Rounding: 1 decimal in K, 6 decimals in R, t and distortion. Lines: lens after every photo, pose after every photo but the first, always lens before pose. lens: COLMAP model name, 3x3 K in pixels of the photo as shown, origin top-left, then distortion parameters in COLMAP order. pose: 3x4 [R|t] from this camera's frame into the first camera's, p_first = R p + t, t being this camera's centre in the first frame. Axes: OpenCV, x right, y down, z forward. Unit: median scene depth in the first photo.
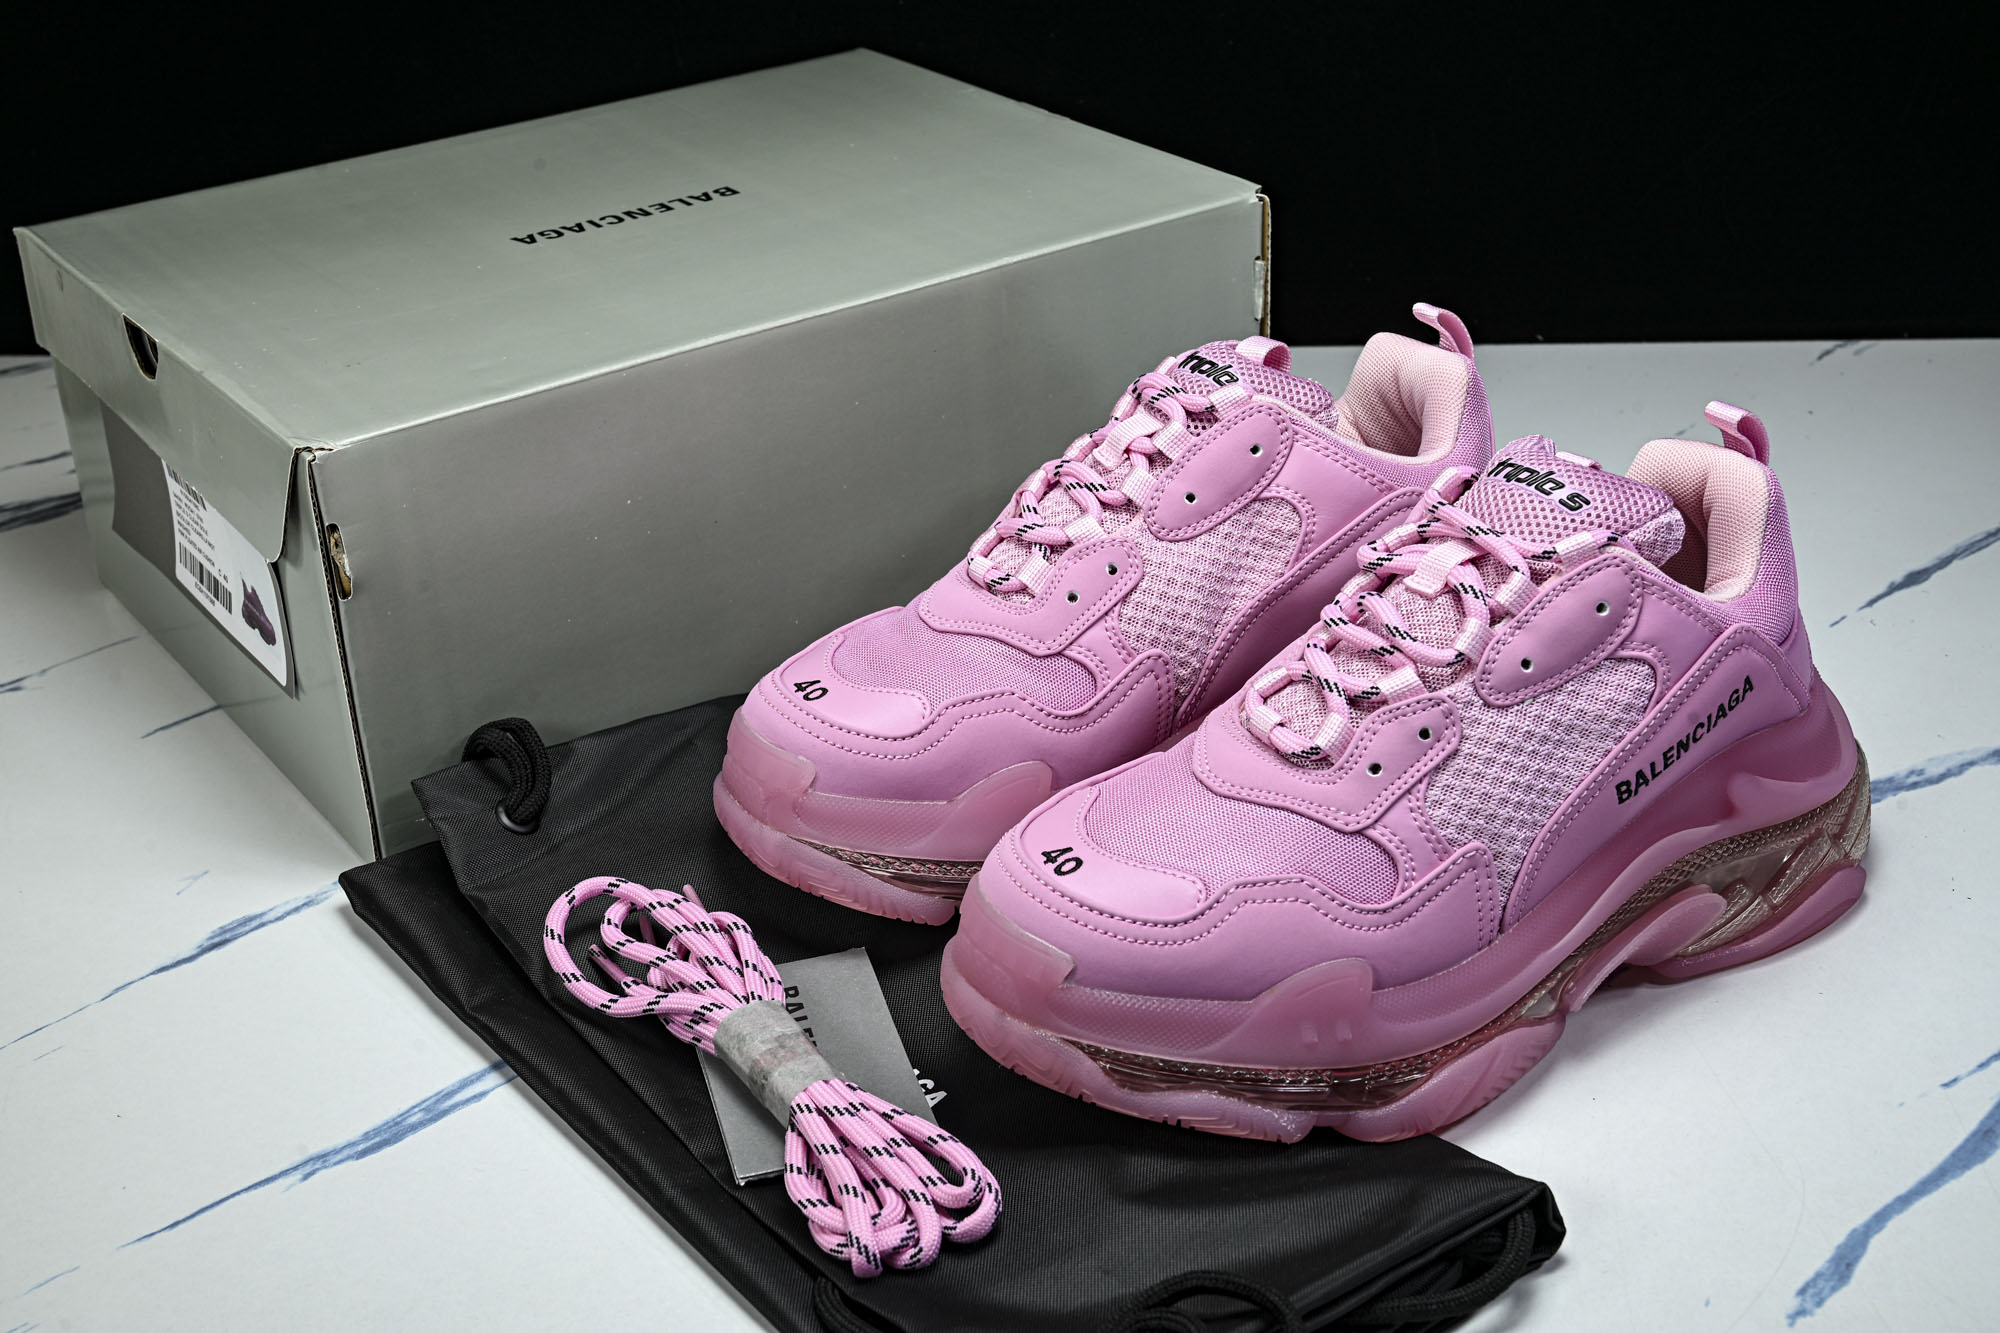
lens RADIAL K [[2518.9, 0, 1000.0], [0, 2518.9, 666.5], [0, 0, 1]] dist [0.094141, -0.002035]
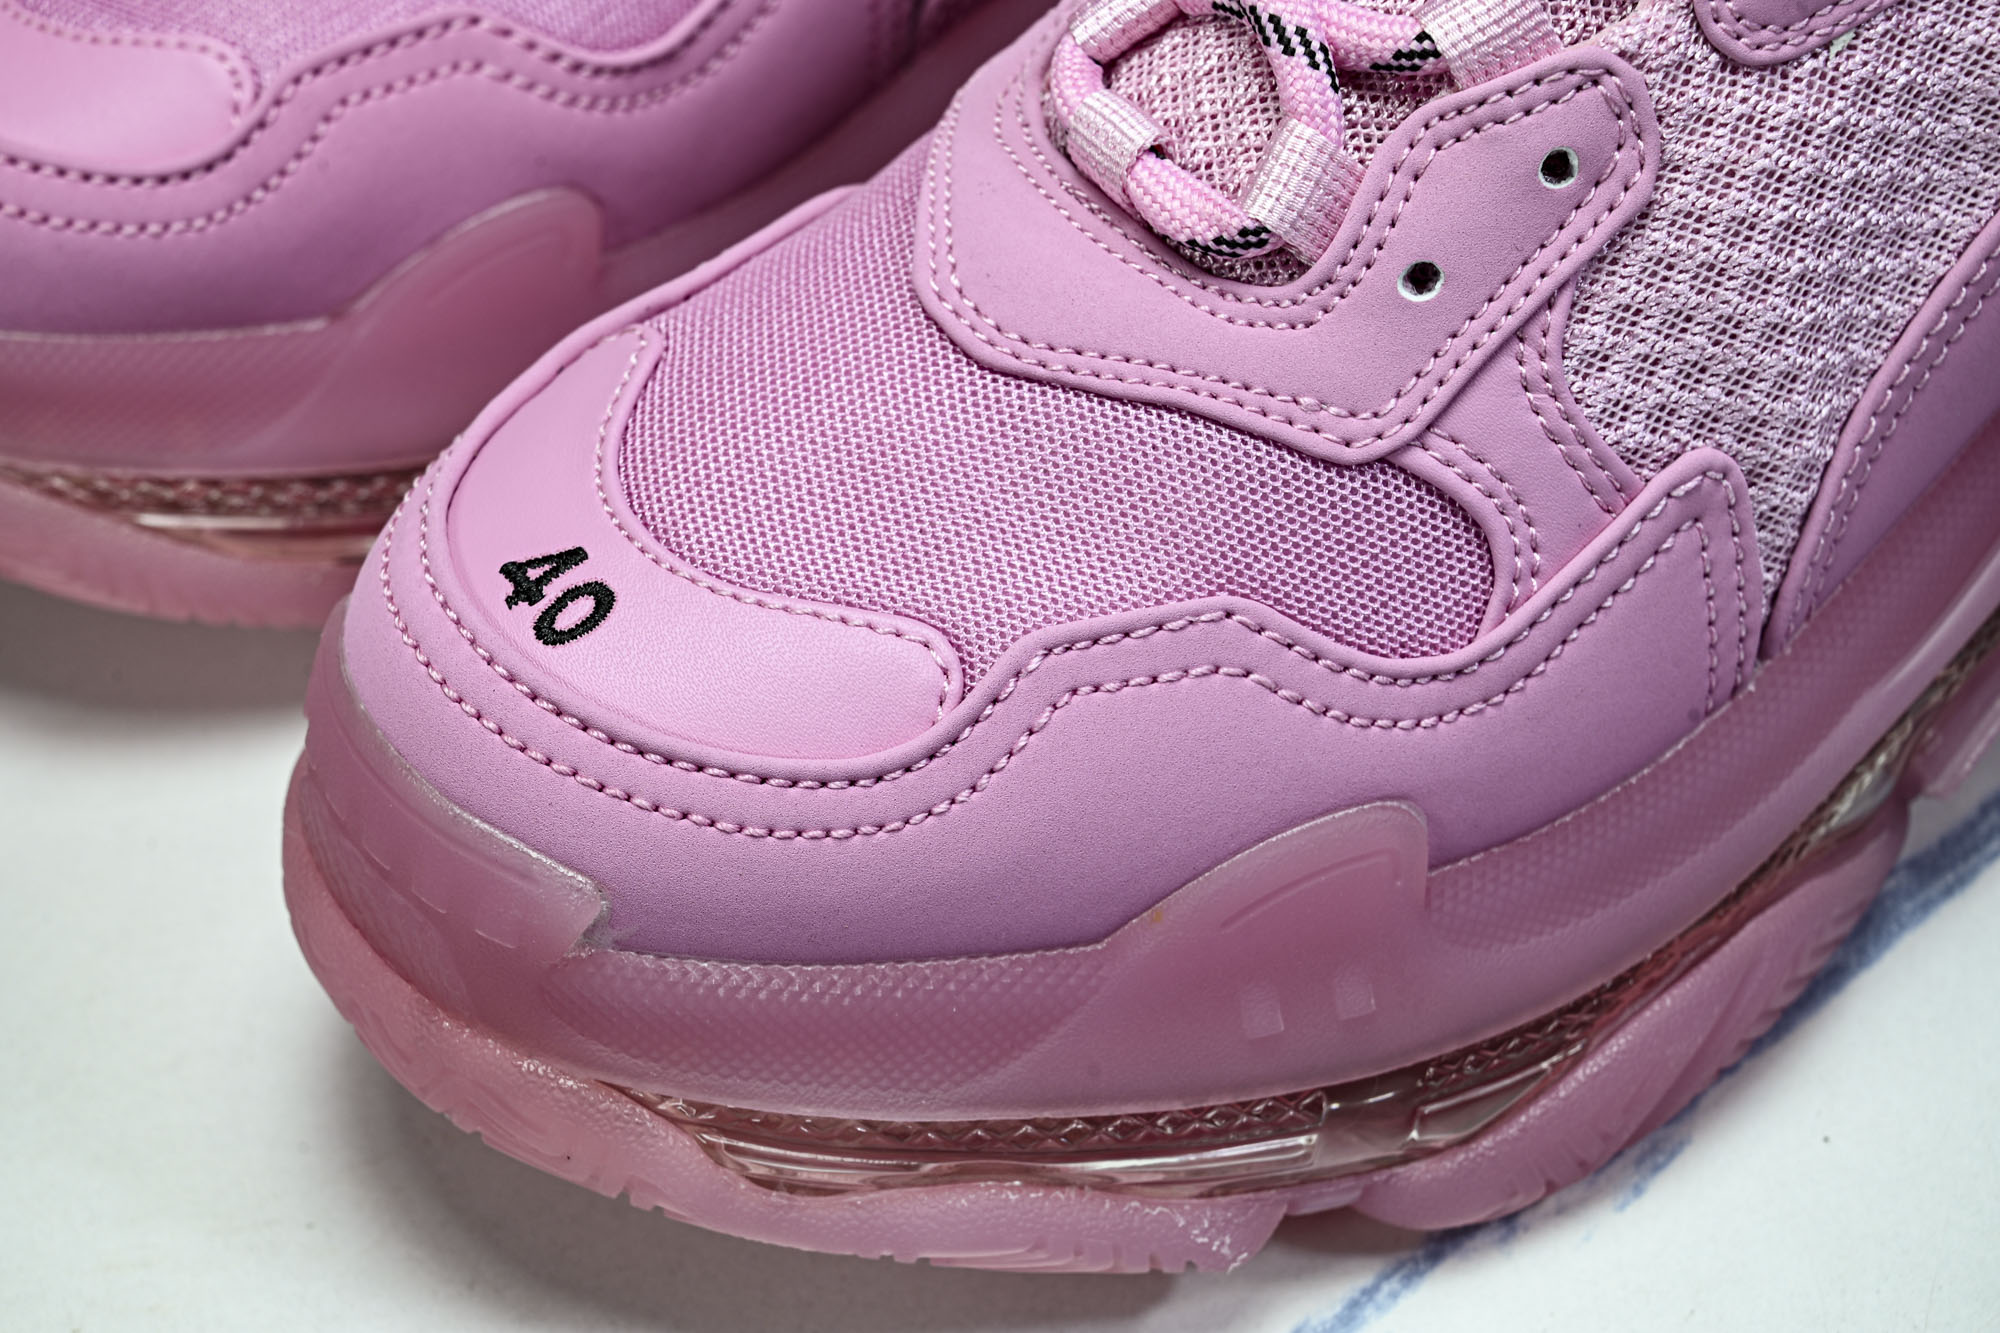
lens RADIAL K [[3677.3, 0, 1000.0], [0, 3677.3, 666.5], [0, 0, 1]] dist [0.000919, -0.164141]
pose [[0.997160, -0.070405, 0.026751, 0.072160], [0.059953, 0.956990, 0.283858, -0.056717], [-0.045586, -0.281448, 0.958493, 0.494708]]
